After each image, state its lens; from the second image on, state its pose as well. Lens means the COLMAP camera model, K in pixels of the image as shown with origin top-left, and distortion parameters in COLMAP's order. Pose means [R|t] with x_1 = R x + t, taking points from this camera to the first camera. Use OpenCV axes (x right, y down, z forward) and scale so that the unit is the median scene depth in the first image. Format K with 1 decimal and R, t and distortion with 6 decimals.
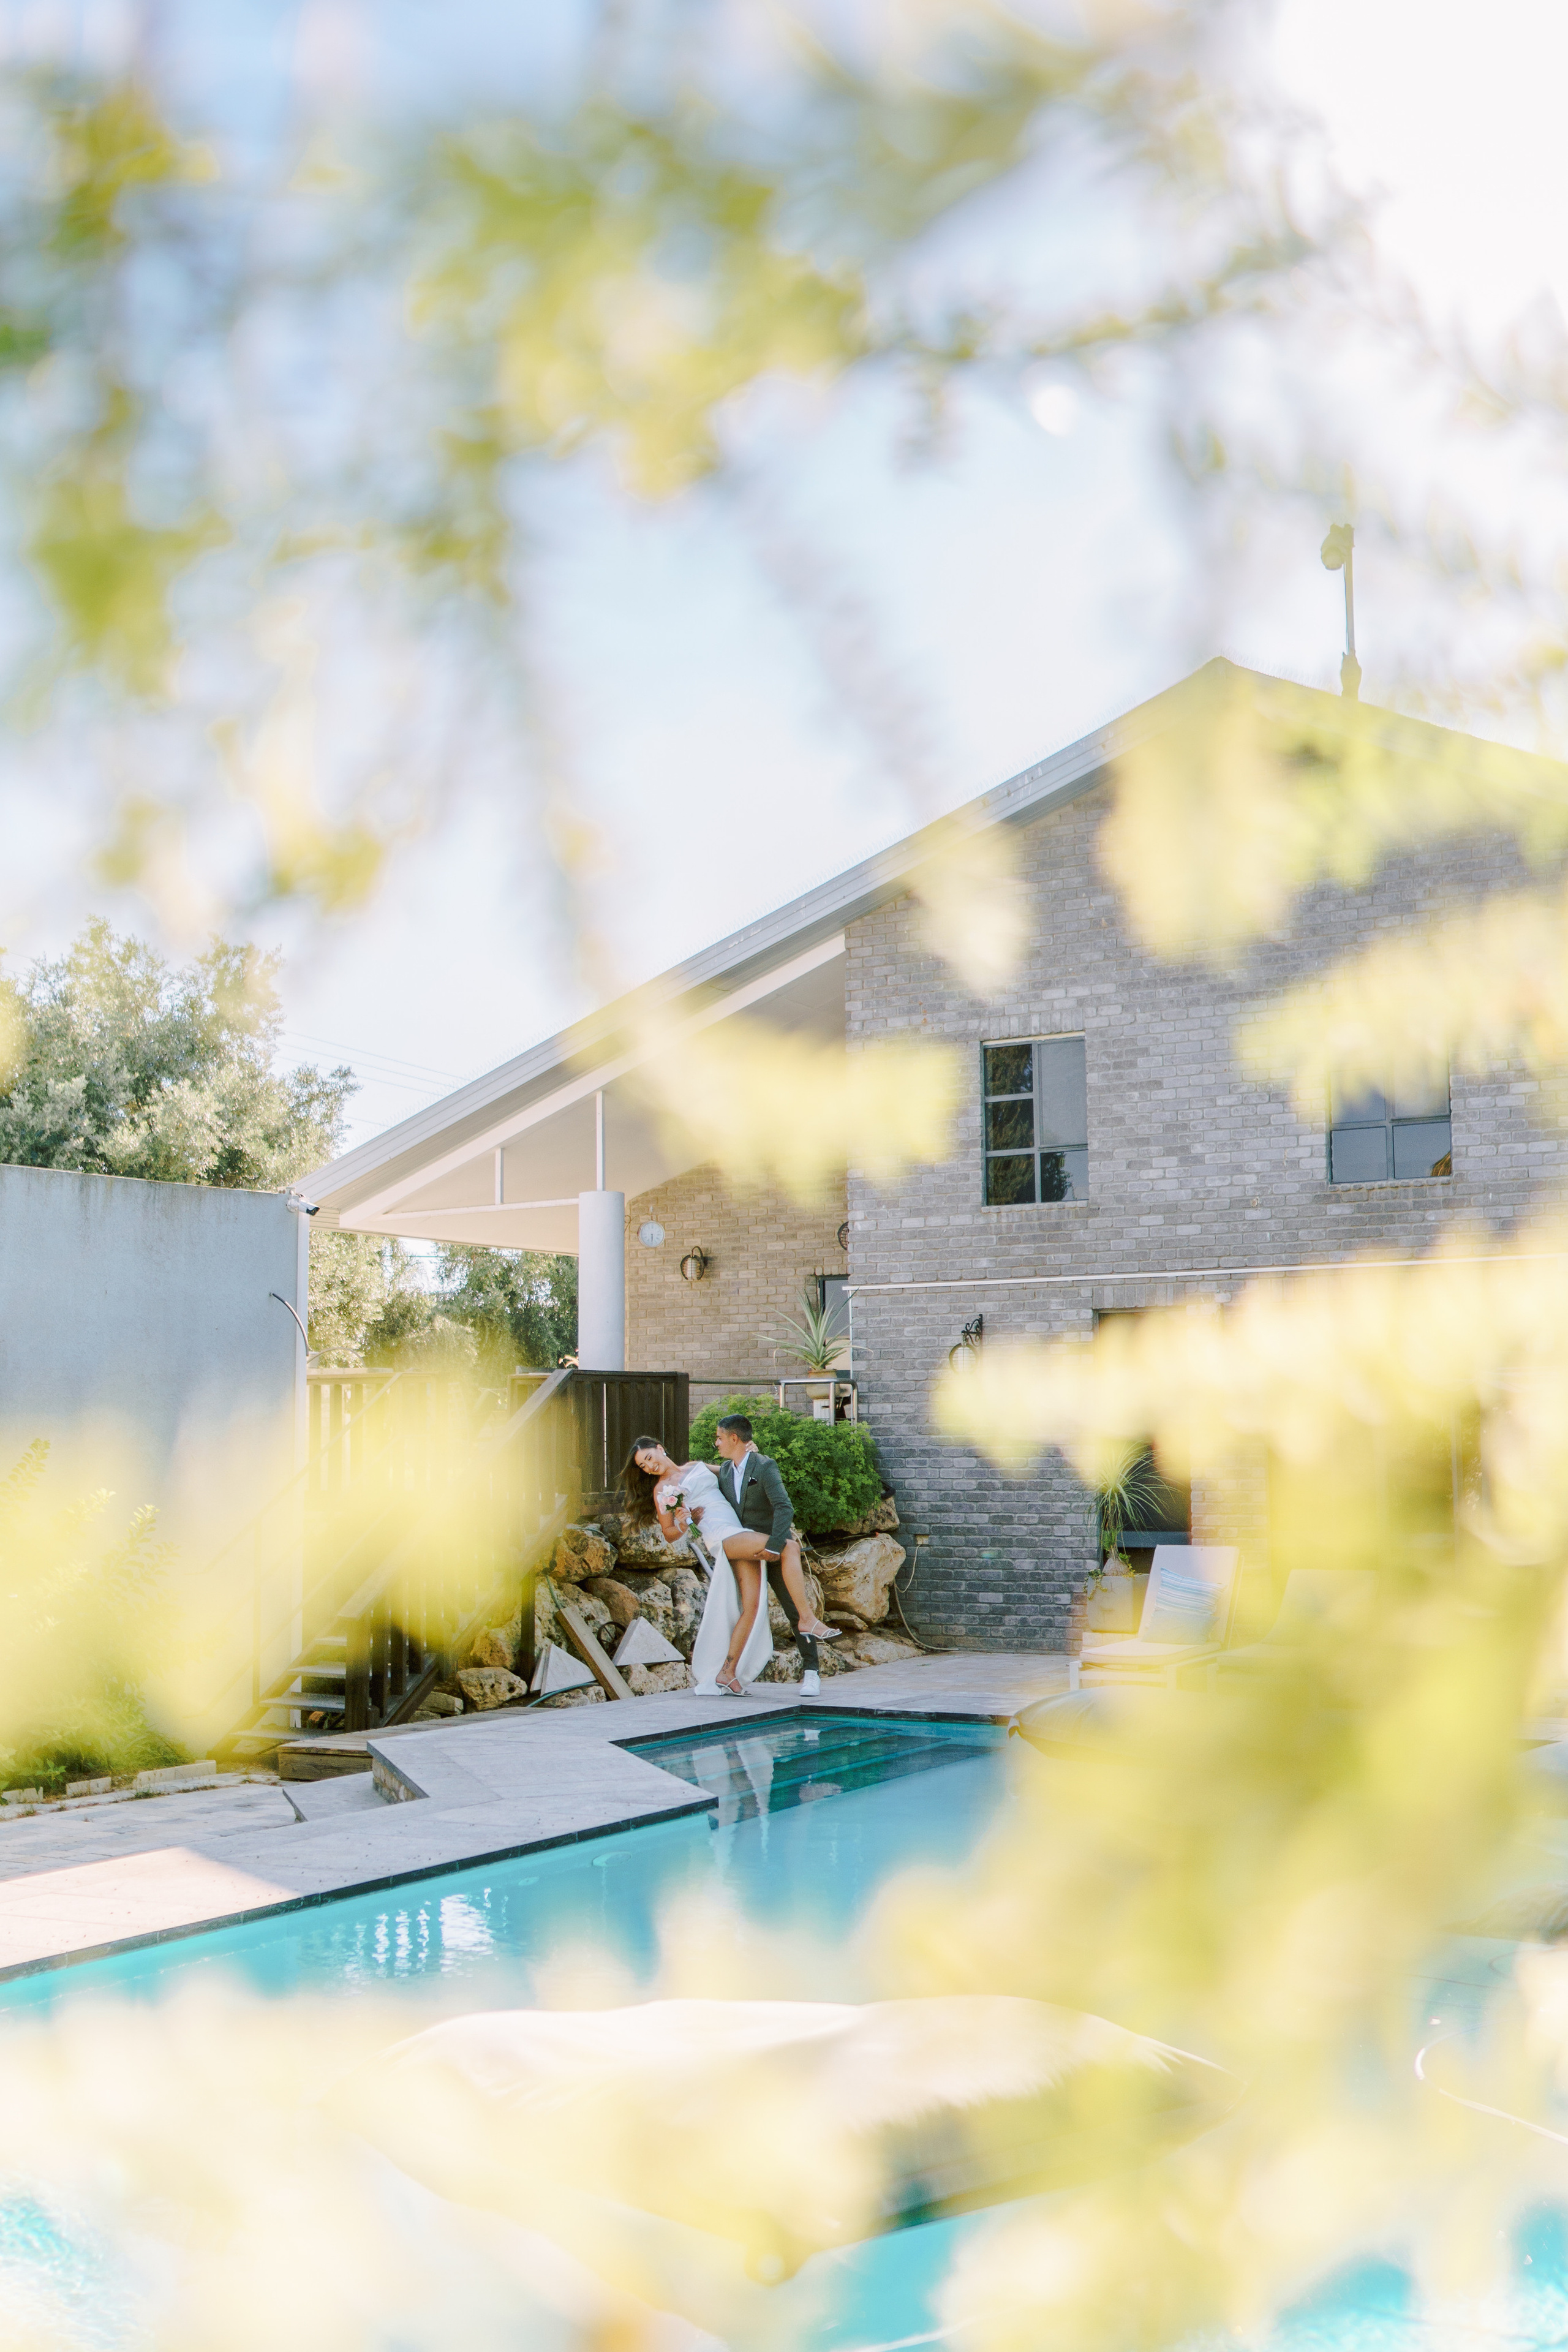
lens RADIAL K [[2478.5, 0, 784.0], [0, 2478.5, 1176.0], [0, 0, 1]] dist [-0.005499, -0.006263]
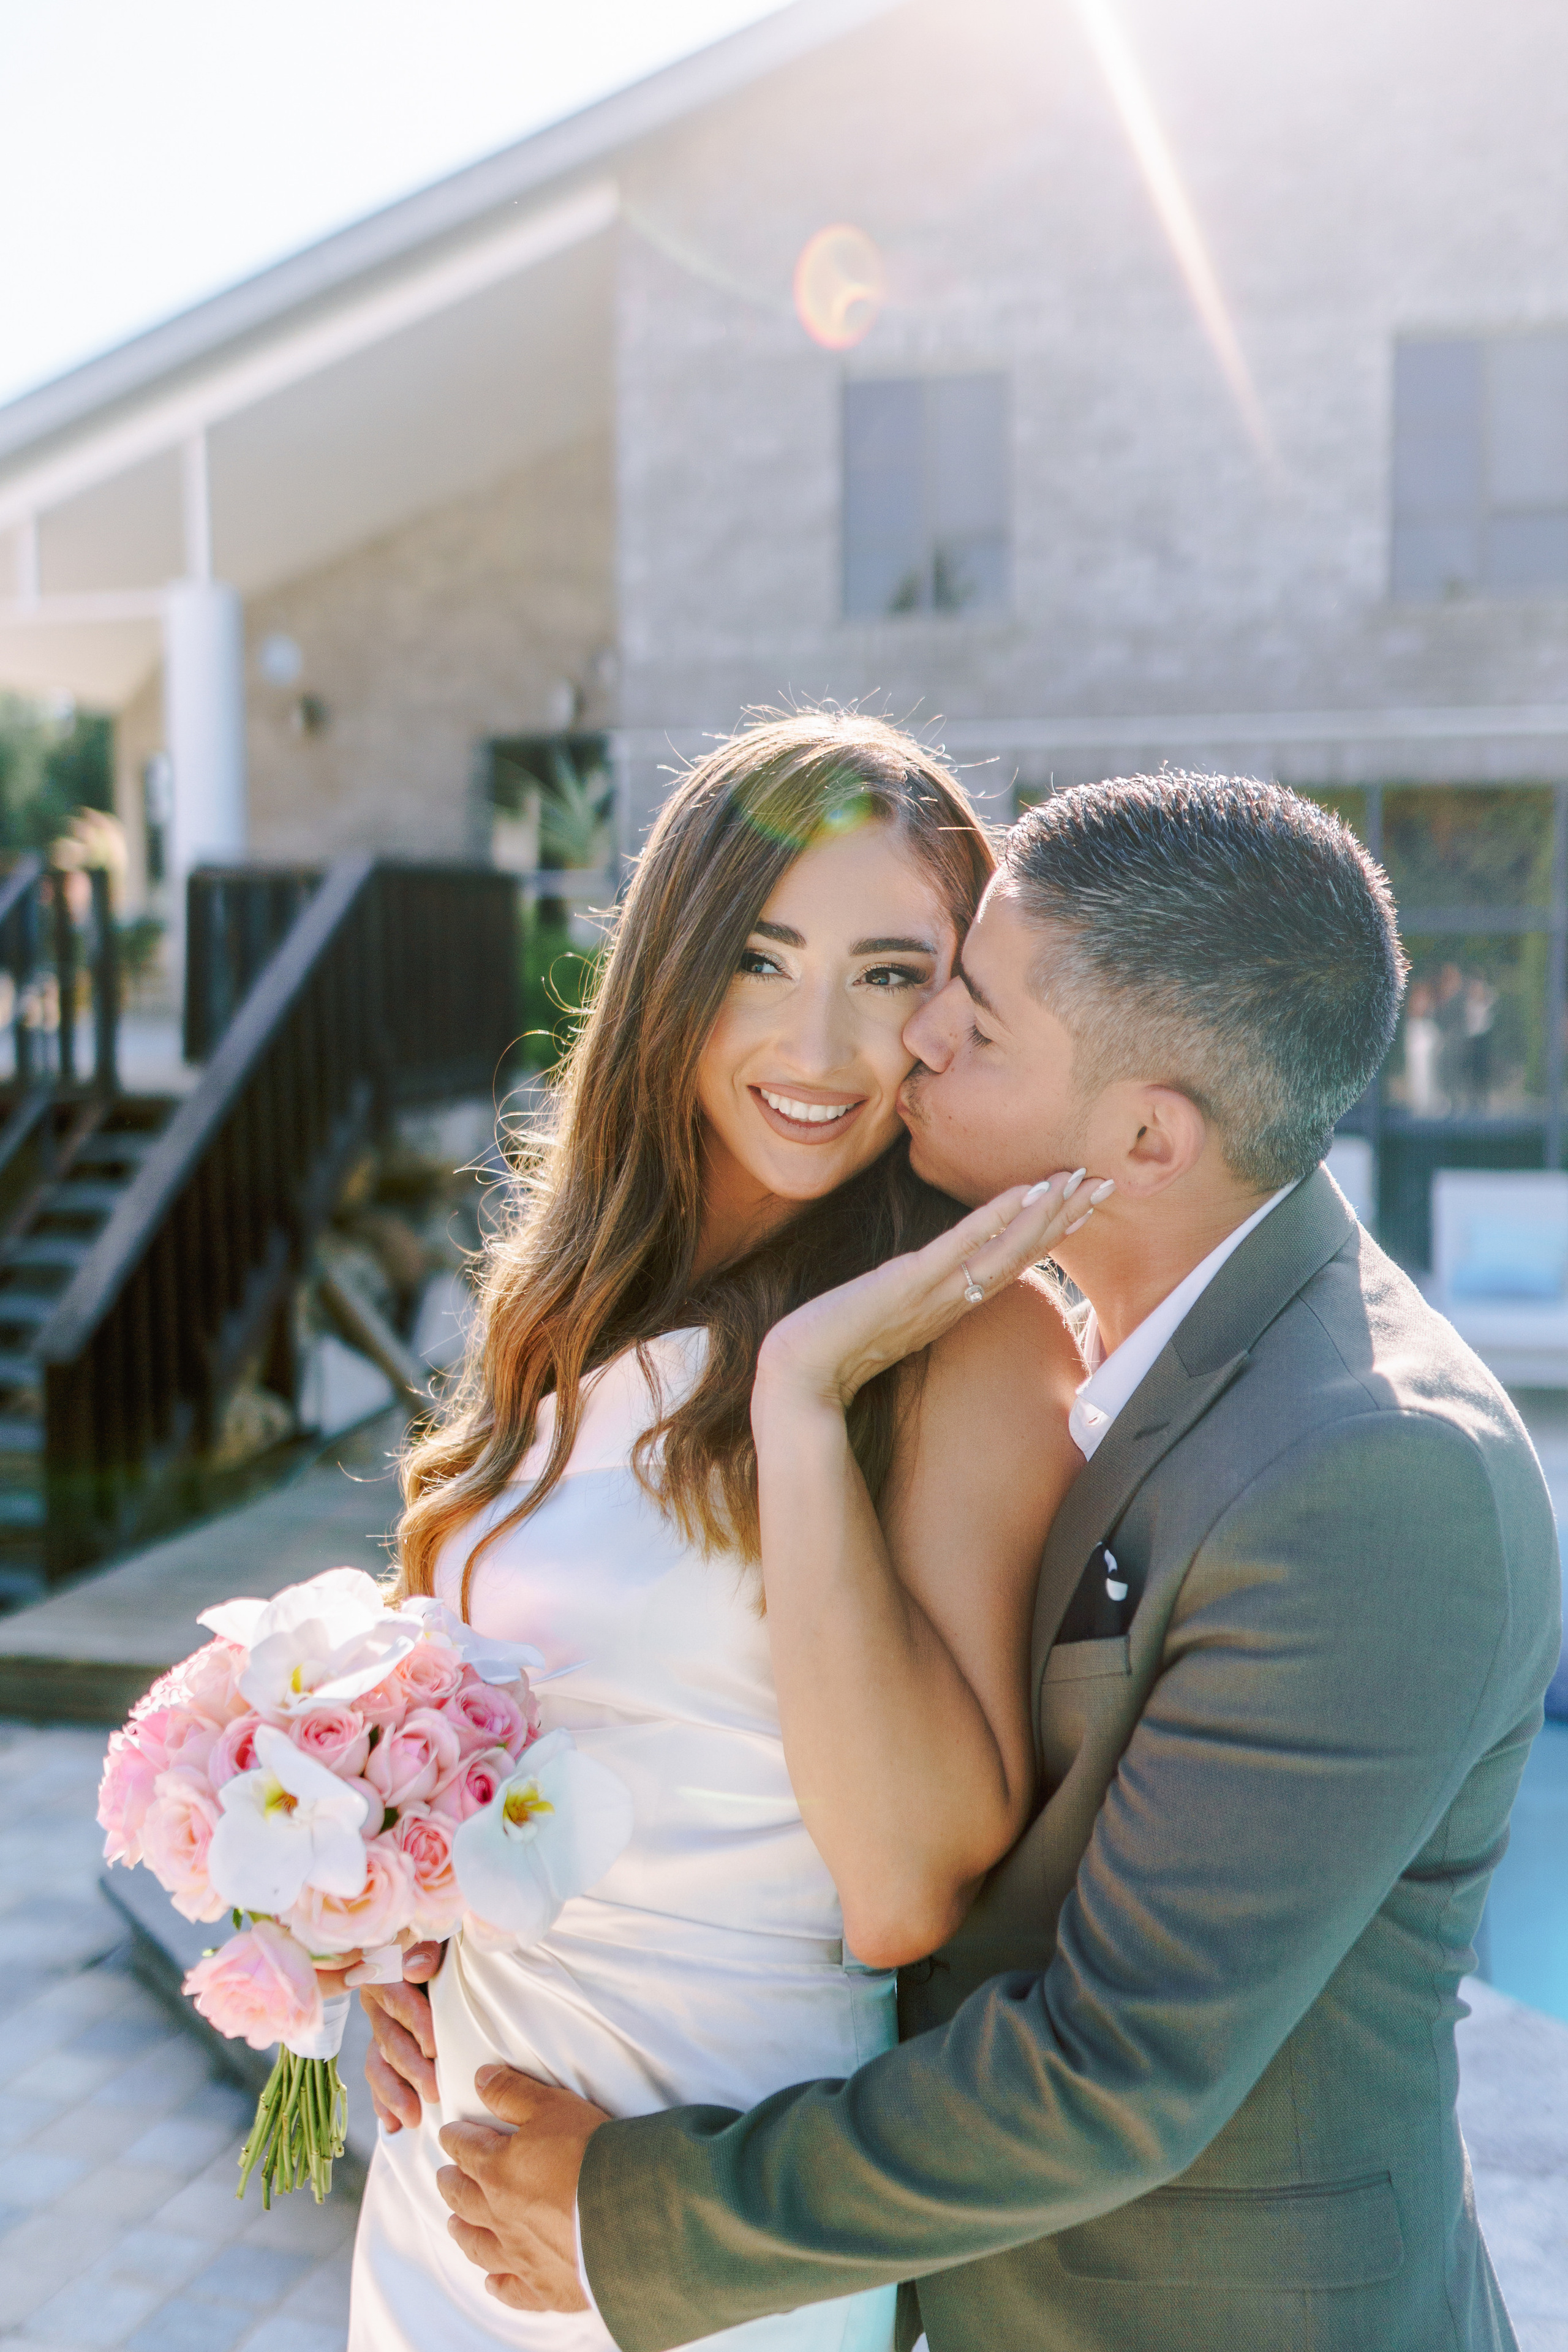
lens RADIAL K [[2478.5, 0, 784.0], [0, 2478.5, 1176.0], [0, 0, 1]] dist [-0.005499, -0.006263]
pose [[0.964930, -0.017536, 0.261921, -0.112225], [-0.034008, 0.981007, 0.190966, 0.031570], [-0.260295, -0.193176, 0.946007, 0.352228]]
